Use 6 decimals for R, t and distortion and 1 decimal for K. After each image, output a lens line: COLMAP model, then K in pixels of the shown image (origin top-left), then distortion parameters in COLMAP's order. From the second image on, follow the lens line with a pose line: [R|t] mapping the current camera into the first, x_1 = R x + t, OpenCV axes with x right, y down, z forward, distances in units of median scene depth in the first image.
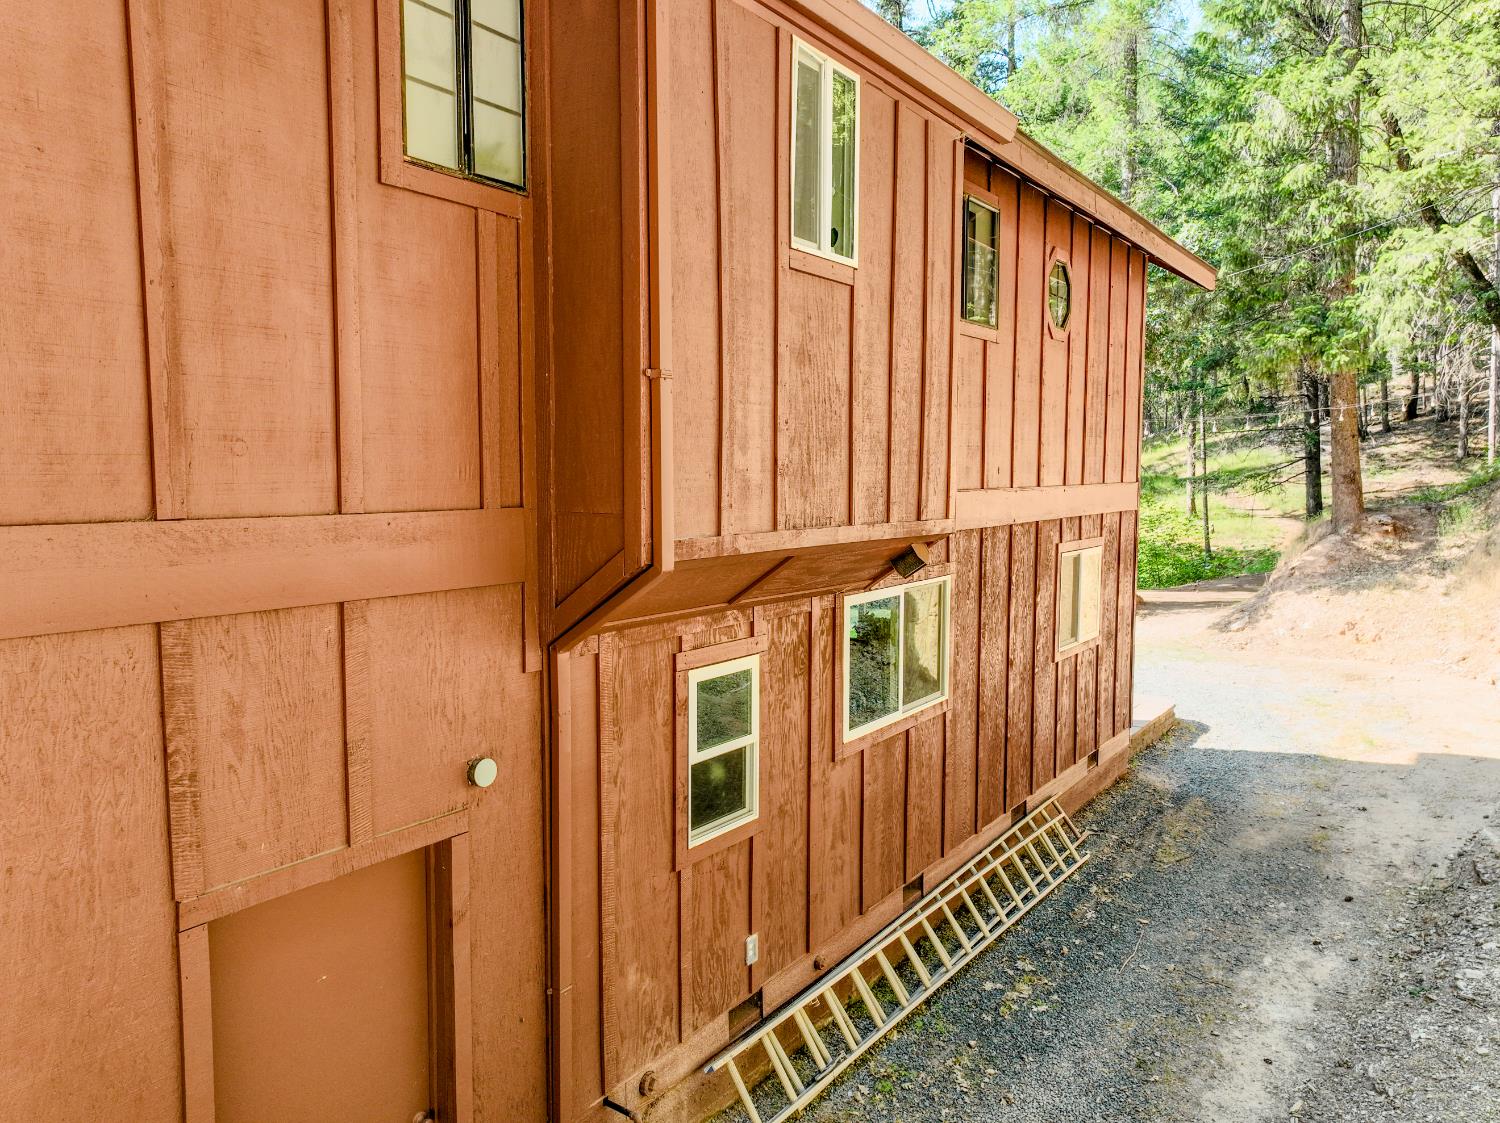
lens RADIAL K [[1055.8, 0, 748.9], [0, 1055.8, 556.6], [0, 0, 1]] dist [0.001701, 0.015612]
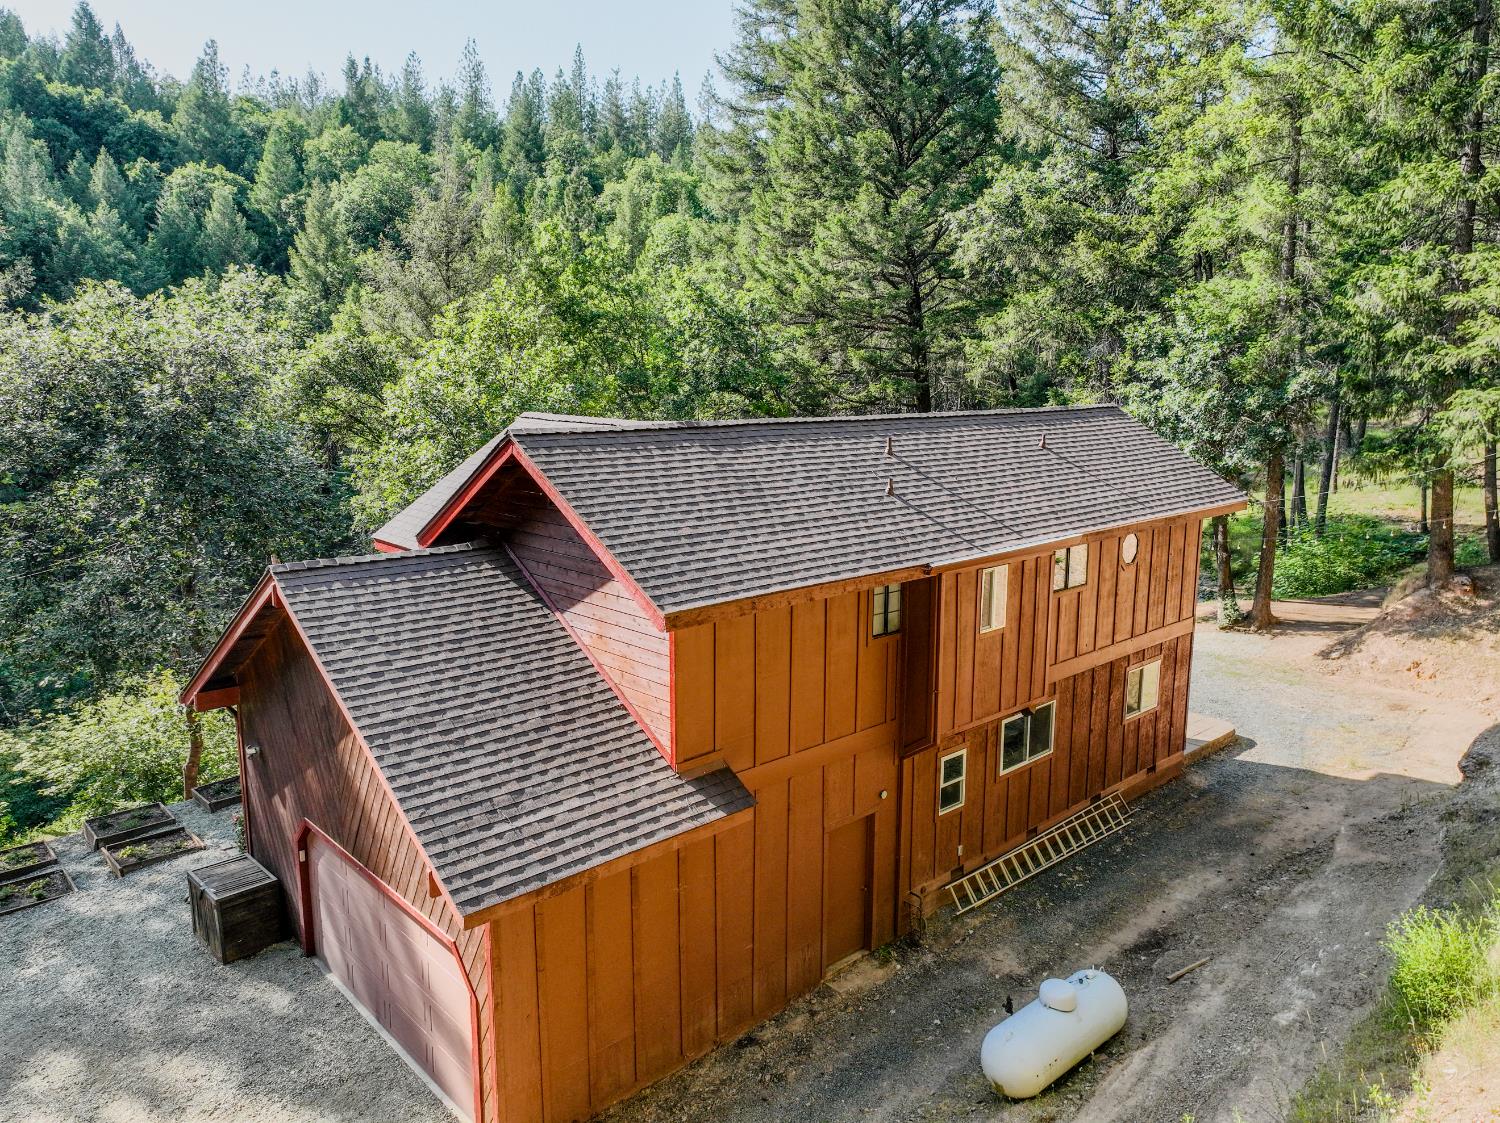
lens RADIAL K [[1055.8, 0, 748.9], [0, 1055.8, 556.6], [0, 0, 1]] dist [0.001701, 0.015612]
pose [[0.977004, 0.036505, -0.210072, 0.010084], [-0.016694, 0.995307, 0.095315, -0.424167], [0.212566, -0.089616, 0.973029, -1.137786]]
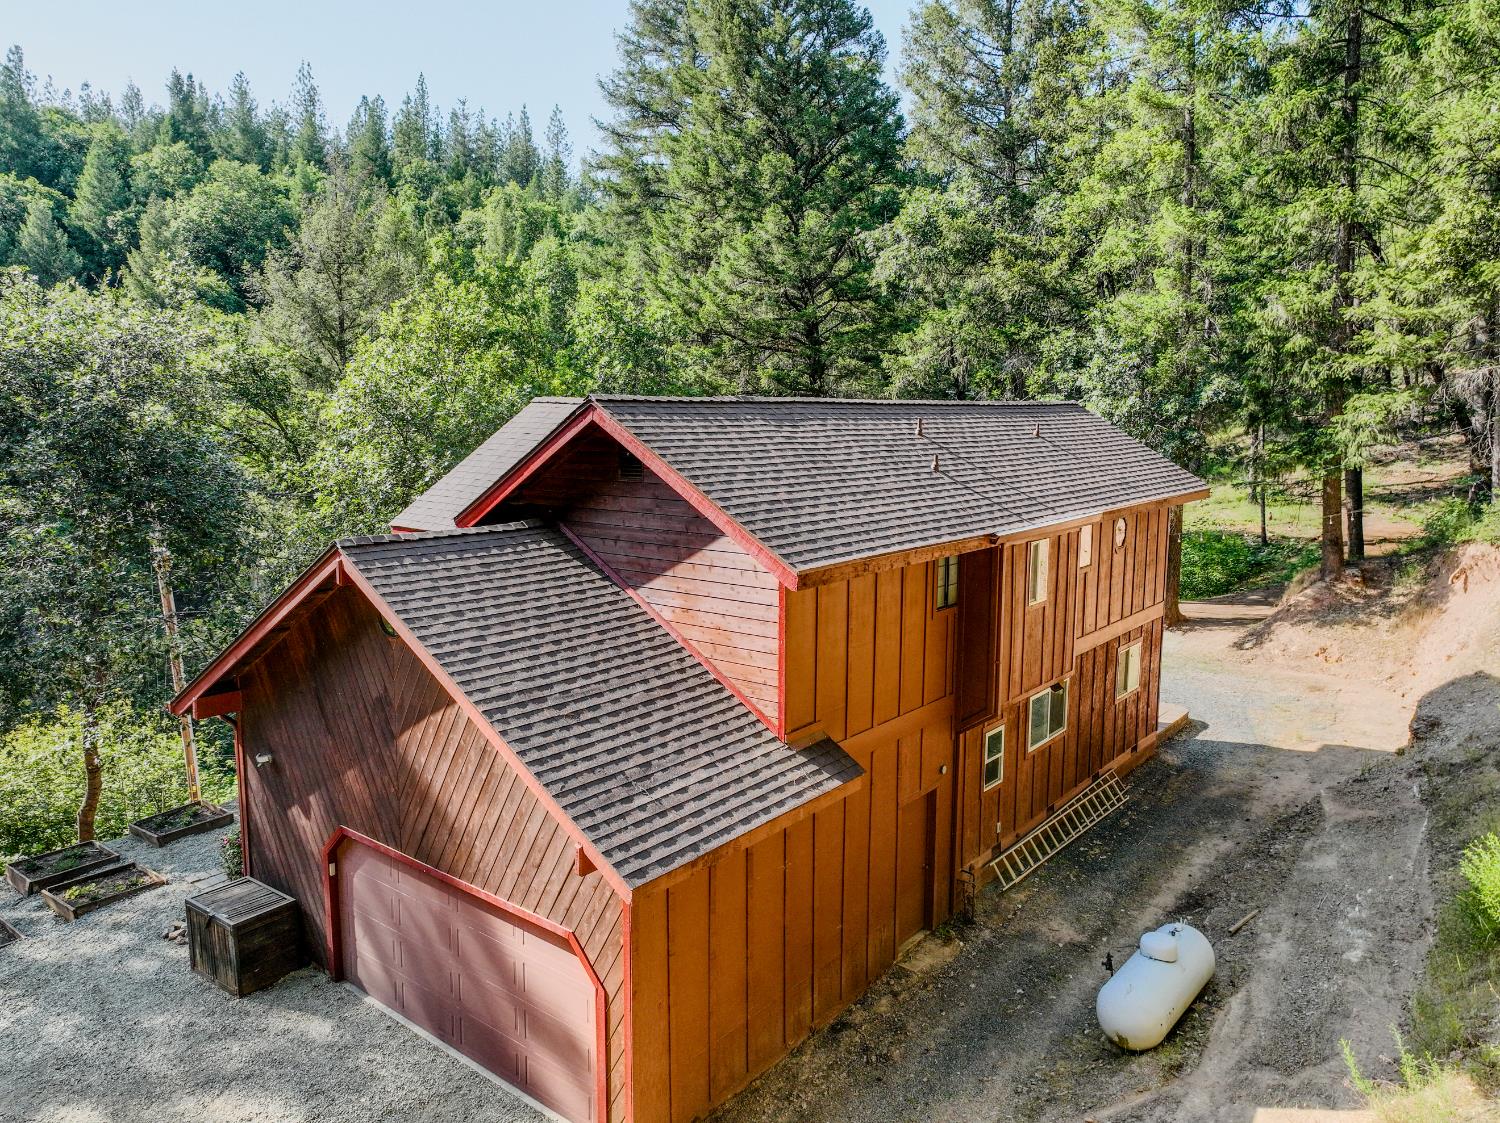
lens RADIAL K [[1055.8, 0, 748.9], [0, 1055.8, 556.6], [0, 0, 1]] dist [0.001701, 0.015612]
pose [[0.997955, 0.009213, -0.063252, -0.315927], [-0.005546, 0.998307, 0.057906, -0.326061], [0.063678, -0.057437, 0.996316, -1.159372]]
